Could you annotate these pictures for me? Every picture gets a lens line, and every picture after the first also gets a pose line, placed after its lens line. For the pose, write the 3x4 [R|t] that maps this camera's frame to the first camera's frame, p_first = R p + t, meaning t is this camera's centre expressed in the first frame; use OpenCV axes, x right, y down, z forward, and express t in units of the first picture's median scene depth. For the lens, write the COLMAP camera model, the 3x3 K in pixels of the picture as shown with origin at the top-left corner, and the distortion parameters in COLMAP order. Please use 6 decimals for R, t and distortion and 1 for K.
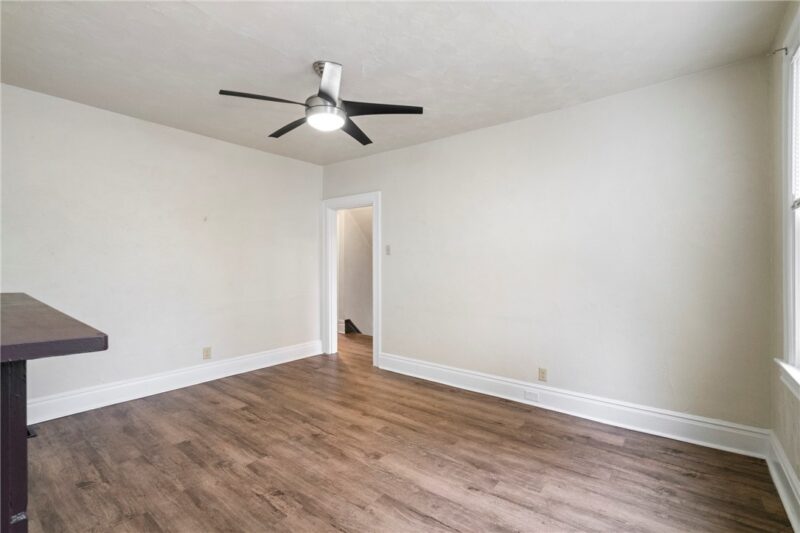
lens RADIAL K [[365.4, 0, 392.9], [0, 365.4, 264.2], [0, 0, 1]] dist [-0.003522, 0.000489]
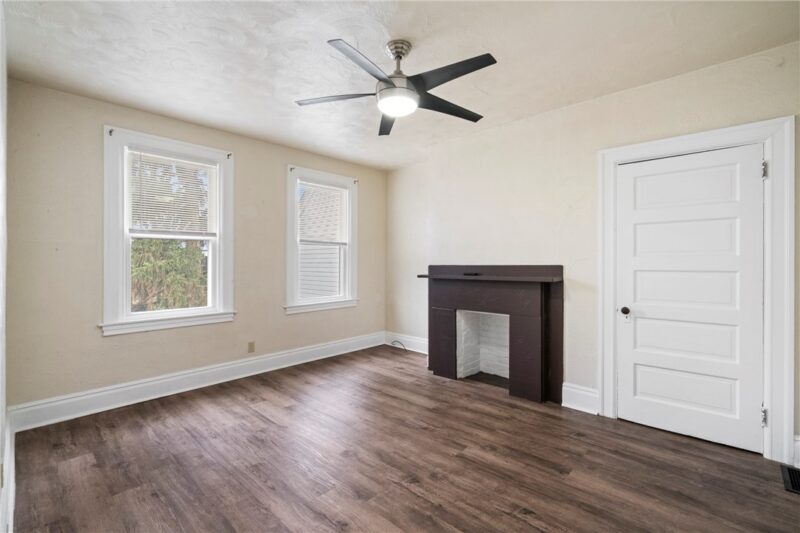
lens RADIAL K [[365.4, 0, 392.9], [0, 365.4, 264.2], [0, 0, 1]] dist [-0.003522, 0.000489]
pose [[-0.996422, 0.001407, 0.084500, -0.235134], [0.001427, 0.999999, 0.000175, 0.003728], [-0.084500, 0.000295, -0.996423, 1.810670]]
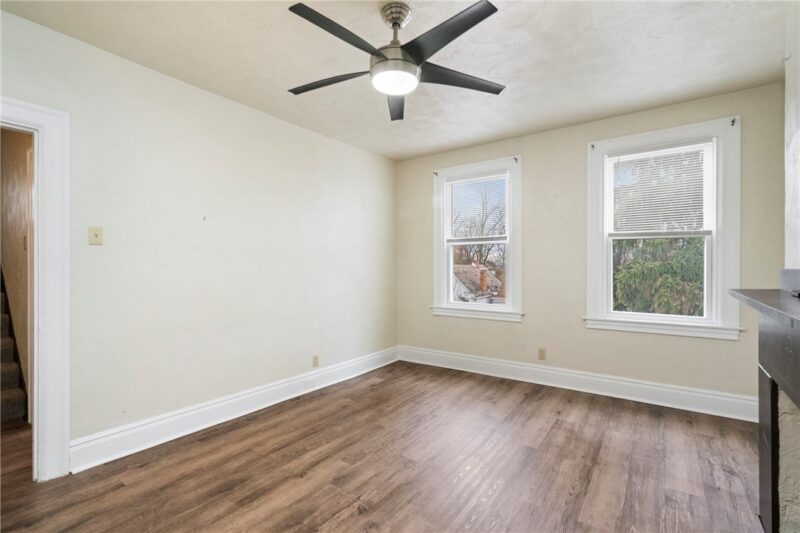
lens RADIAL K [[365.4, 0, 392.9], [0, 365.4, 264.2], [0, 0, 1]] dist [-0.003522, 0.000489]
pose [[-0.034236, 0.001464, 0.999413, -0.924791], [0.000315, 0.999999, -0.001454, -0.001533], [-0.999414, 0.000265, -0.034237, 0.979094]]
